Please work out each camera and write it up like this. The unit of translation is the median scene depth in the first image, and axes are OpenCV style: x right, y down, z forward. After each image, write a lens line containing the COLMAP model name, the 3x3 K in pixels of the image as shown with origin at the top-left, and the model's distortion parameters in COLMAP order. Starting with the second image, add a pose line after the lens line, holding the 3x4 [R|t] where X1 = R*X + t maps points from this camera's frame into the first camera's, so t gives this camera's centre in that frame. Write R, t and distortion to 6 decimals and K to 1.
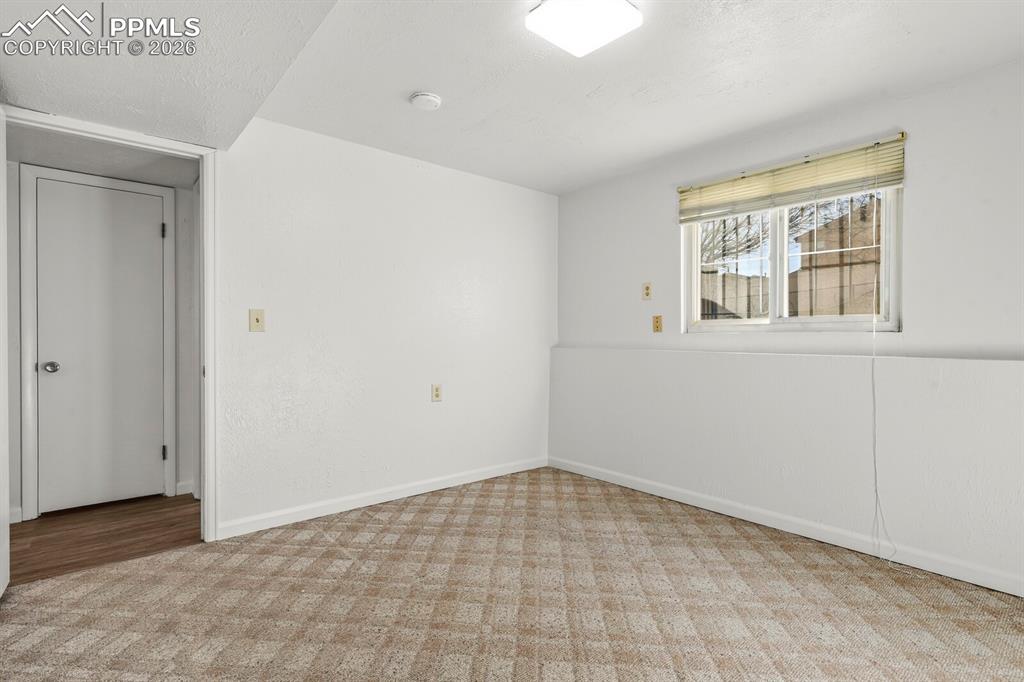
lens RADIAL K [[496.9, 0, 522.2], [0, 496.9, 339.9], [0, 0, 1]] dist [0.009681, -0.002585]
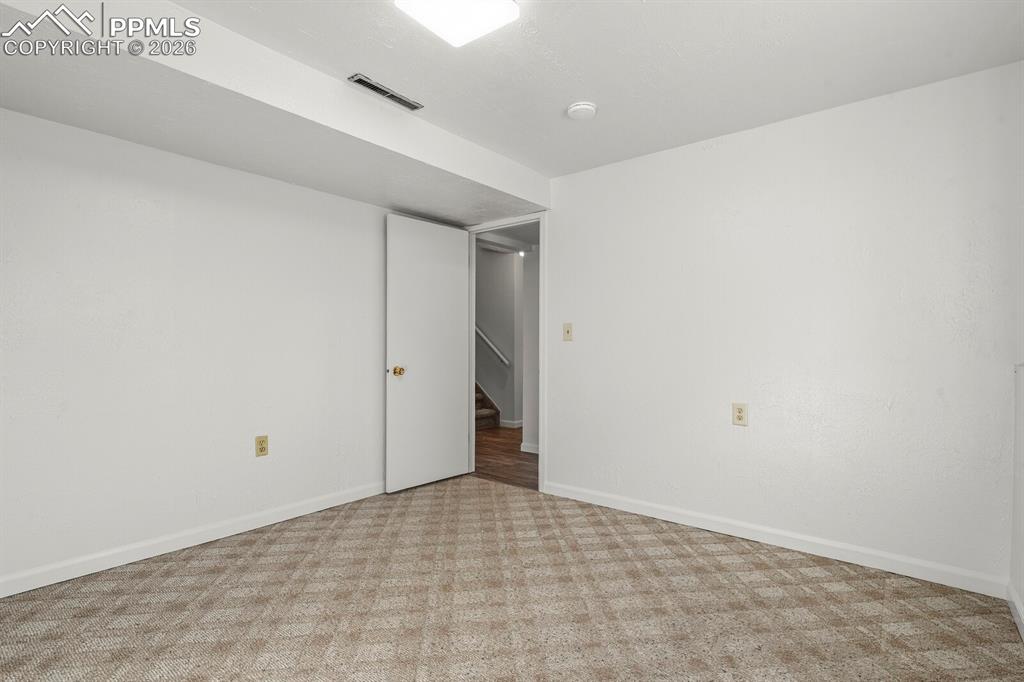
lens RADIAL K [[497.0, 0, 511.2], [0, 497.0, 334.7], [0, 0, 1]] dist [0.032191, -0.014196]
pose [[0.197611, -0.023453, -0.980000, 0.653082], [-0.007909, 0.999643, -0.025518, 0.001631], [0.980249, 0.012794, 0.197355, 0.569100]]
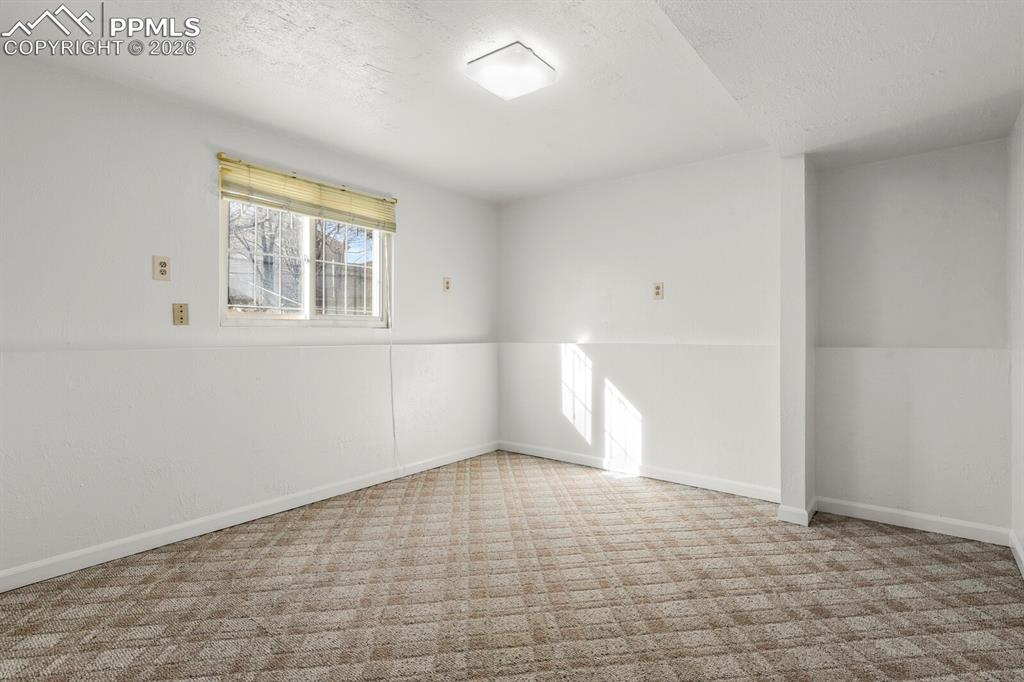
lens RADIAL K [[497.6, 0, 512.0], [0, 497.6, 341.0], [0, 0, 1]] dist [-0.018643, 0.000030]
pose [[-0.193599, -0.014082, 0.980980, -0.664226], [0.006654, 0.999855, 0.015666, -0.000068], [-0.981058, 0.009561, -0.193478, 0.768524]]
